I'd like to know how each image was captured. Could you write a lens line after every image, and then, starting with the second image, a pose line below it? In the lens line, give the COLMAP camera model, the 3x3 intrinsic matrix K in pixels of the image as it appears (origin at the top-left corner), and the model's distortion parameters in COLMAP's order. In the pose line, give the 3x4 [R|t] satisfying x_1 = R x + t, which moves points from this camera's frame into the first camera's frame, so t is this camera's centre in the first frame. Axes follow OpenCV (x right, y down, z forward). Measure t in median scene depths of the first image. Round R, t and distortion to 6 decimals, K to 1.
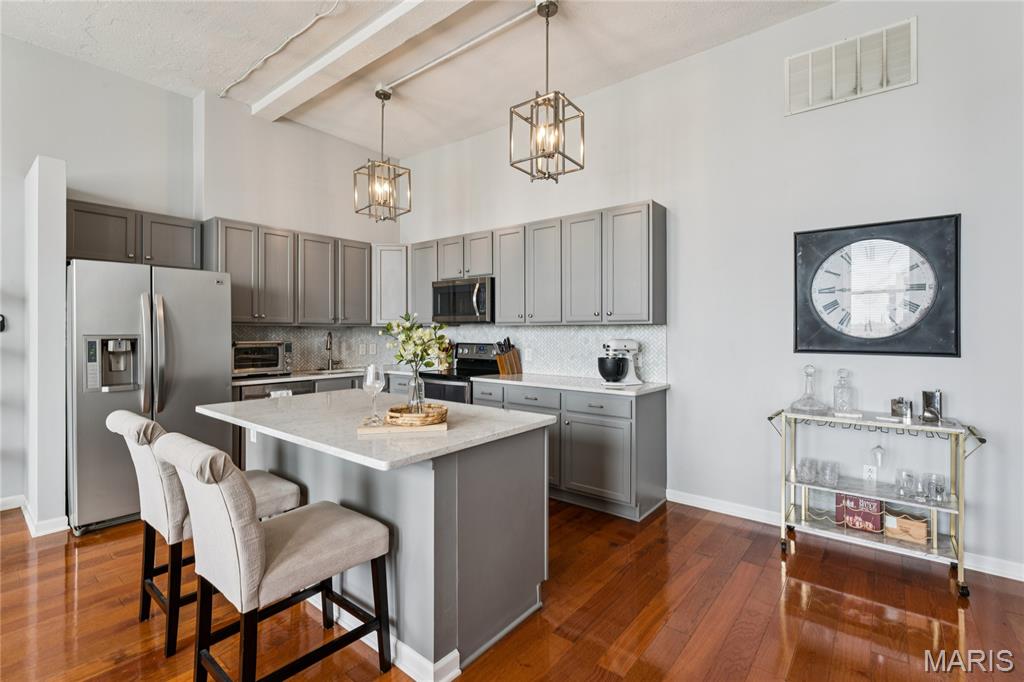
lens RADIAL K [[460.6, 0, 512.1], [0, 460.6, 330.6], [0, 0, 1]] dist [0.000710, -0.001610]
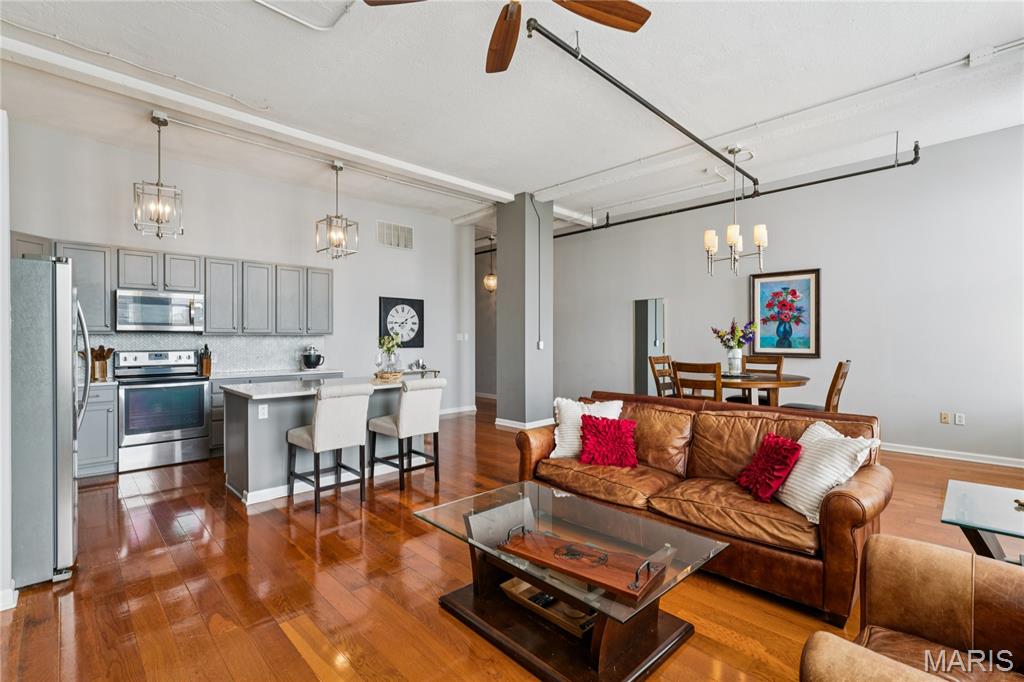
lens RADIAL K [[460.6, 0, 509.9], [0, 460.6, 341.9], [0, 0, 1]] dist [0.000710, -0.001610]
pose [[0.118582, -0.008982, 0.992904, -1.424633], [-0.002622, 0.999953, 0.009359, -0.006724], [-0.992941, -0.003714, 0.118553, 0.062239]]
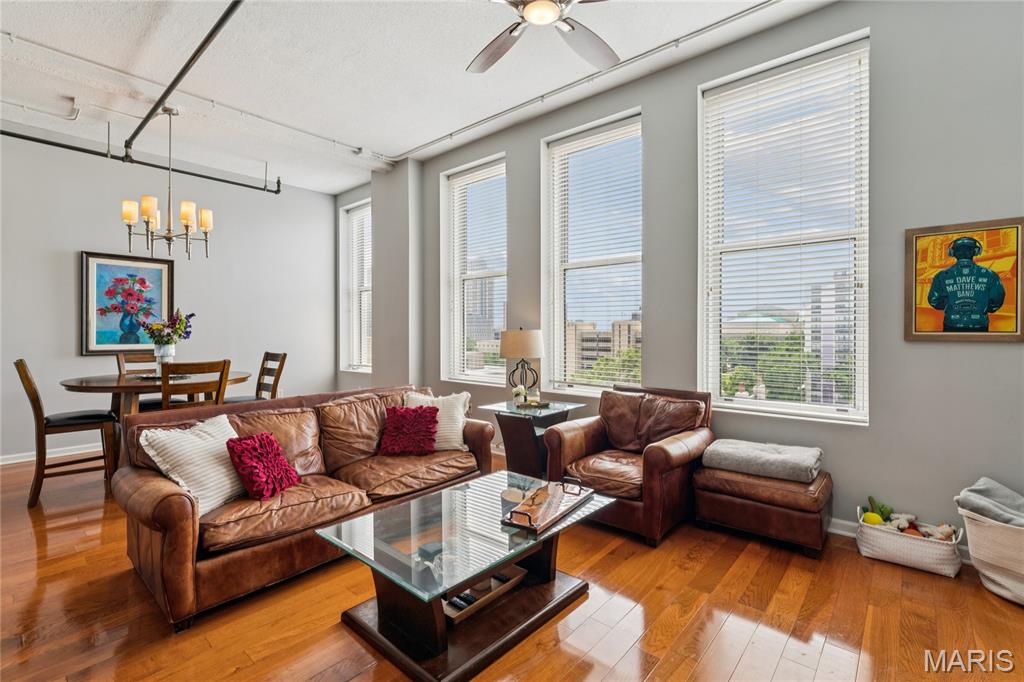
lens RADIAL K [[460.6, 0, 510.5], [0, 460.6, 333.8], [0, 0, 1]] dist [0.000710, -0.001610]
pose [[-0.999218, -0.000730, 0.039524, -0.881057], [-0.000827, 0.999997, -0.002433, -0.000294], [-0.039522, -0.002464, -0.999216, 0.697944]]
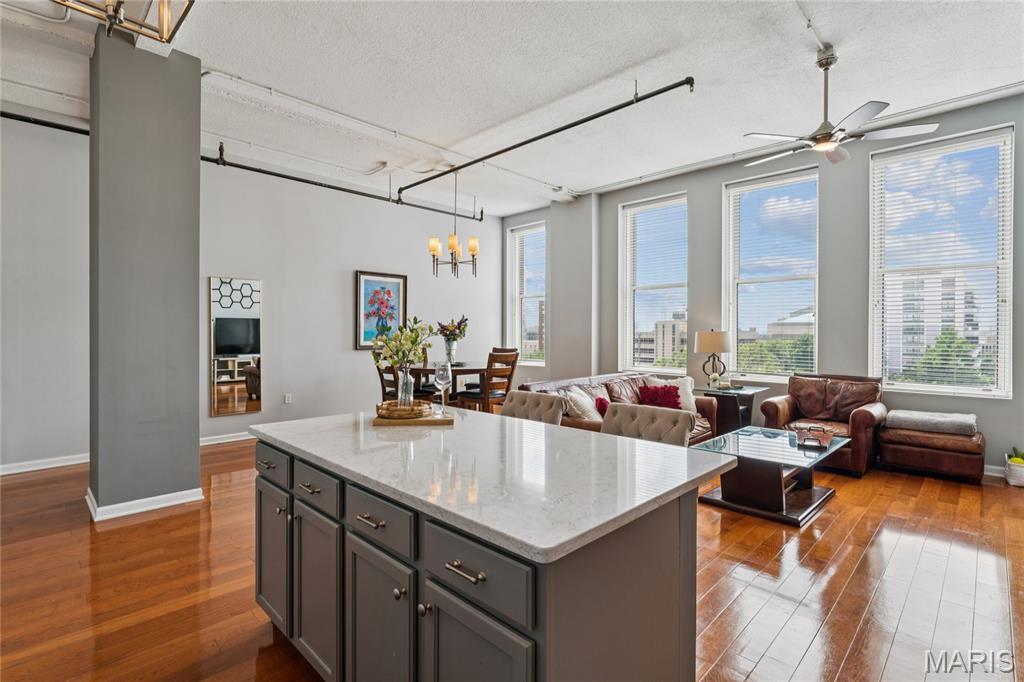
lens RADIAL K [[482.2, 0, 511.3], [0, 482.2, 332.8], [0, 0, 1]] dist [-0.001344, 0.000278]
pose [[-0.994700, -0.003713, 0.102749, -0.333361], [-0.004185, 0.999982, -0.004383, 0.002515], [-0.102730, -0.004790, -0.994698, 1.215992]]
